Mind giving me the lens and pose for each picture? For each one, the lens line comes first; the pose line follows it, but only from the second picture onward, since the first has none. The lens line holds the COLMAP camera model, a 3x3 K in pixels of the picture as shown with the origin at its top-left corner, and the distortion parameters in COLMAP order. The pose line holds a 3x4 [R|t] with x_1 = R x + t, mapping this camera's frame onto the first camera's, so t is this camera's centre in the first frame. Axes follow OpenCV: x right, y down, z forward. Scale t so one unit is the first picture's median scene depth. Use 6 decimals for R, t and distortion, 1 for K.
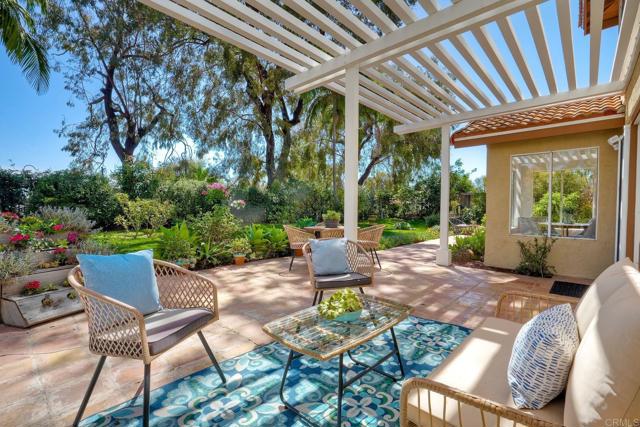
lens RADIAL K [[293.6, 0, 321.8], [0, 293.6, 216.1], [0, 0, 1]] dist [-0.000712, 0.000054]
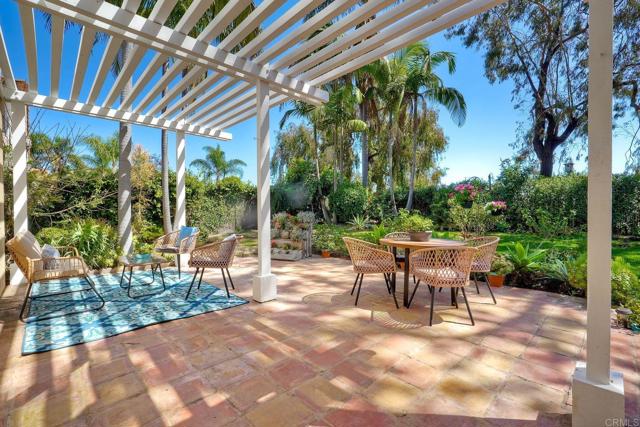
lens RADIAL K [[293.6, 0, 321.8], [0, 293.6, 212.5], [0, 0, 1]] dist [-0.000712, 0.000054]
pose [[-0.070397, -0.001304, -0.997518, 1.590983], [-0.008932, 0.999960, -0.000677, -0.039036], [0.997479, 0.008862, -0.070406, 1.772851]]
